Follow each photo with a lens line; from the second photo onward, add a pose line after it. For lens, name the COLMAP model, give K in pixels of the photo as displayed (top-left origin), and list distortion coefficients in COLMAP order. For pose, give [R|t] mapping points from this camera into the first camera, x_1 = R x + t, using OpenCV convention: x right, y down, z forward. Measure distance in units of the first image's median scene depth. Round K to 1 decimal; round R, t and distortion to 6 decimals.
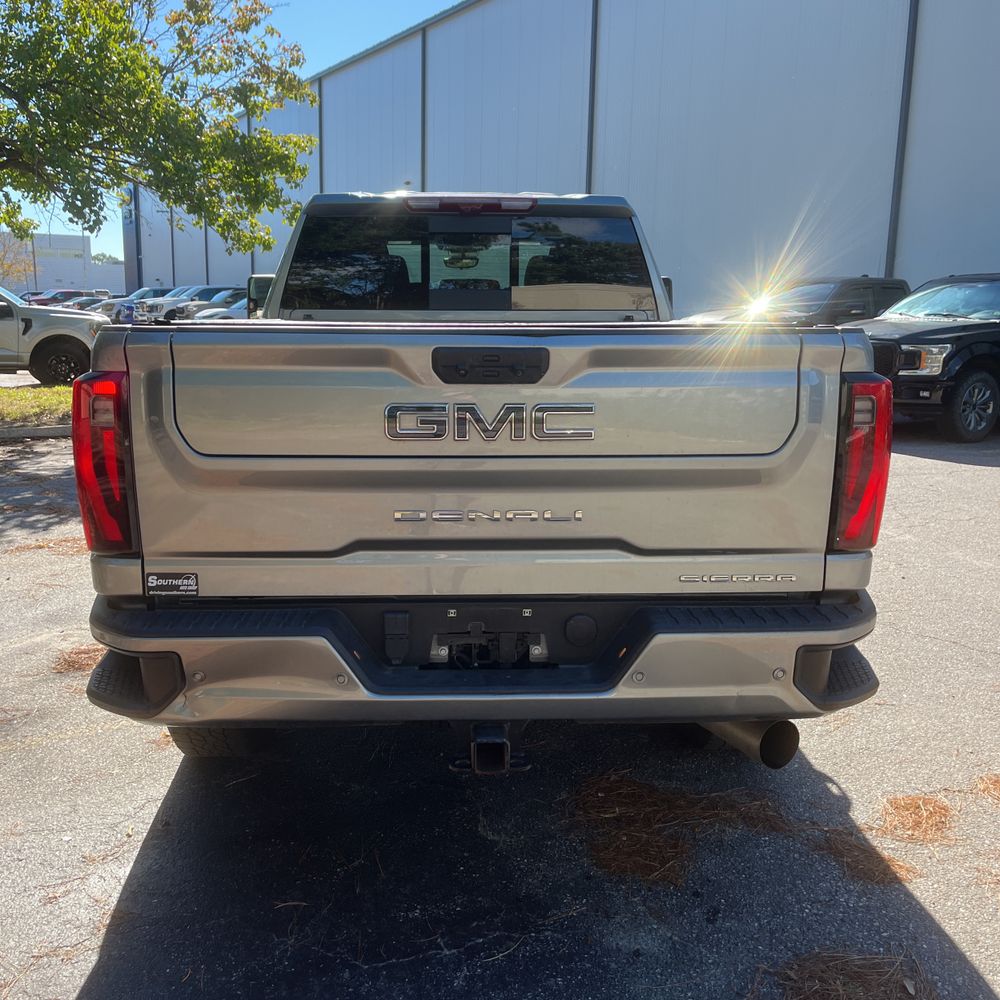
lens RADIAL K [[987.3, 0, 482.1], [0, 987.3, 497.9], [0, 0, 1]] dist [0.082271, -0.078808]
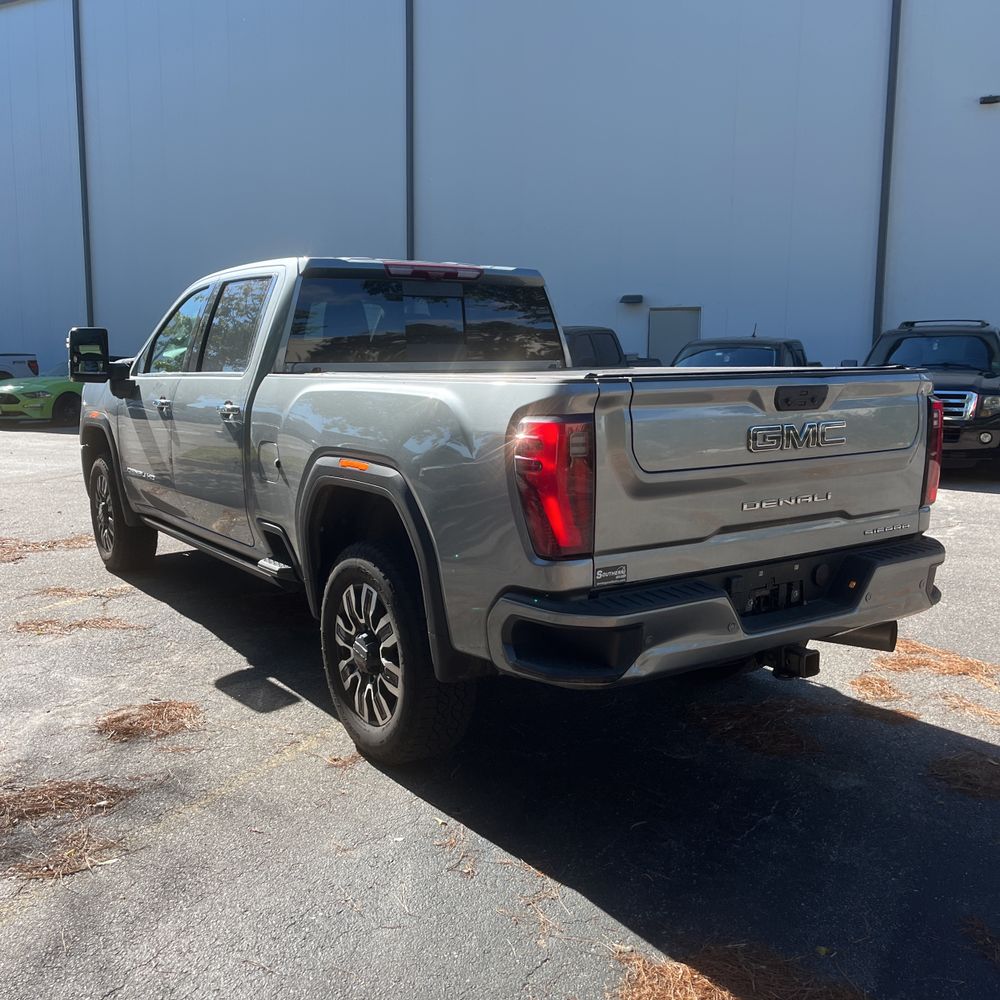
lens RADIAL K [[987.3, 0, 482.1], [0, 987.3, 497.9], [0, 0, 1]] dist [0.082271, -0.078808]
pose [[0.853359, -0.082124, 0.514815, -1.103634], [0.105766, 0.994251, -0.016714, -0.009570], [-0.510482, 0.068713, 0.857139, -0.023804]]
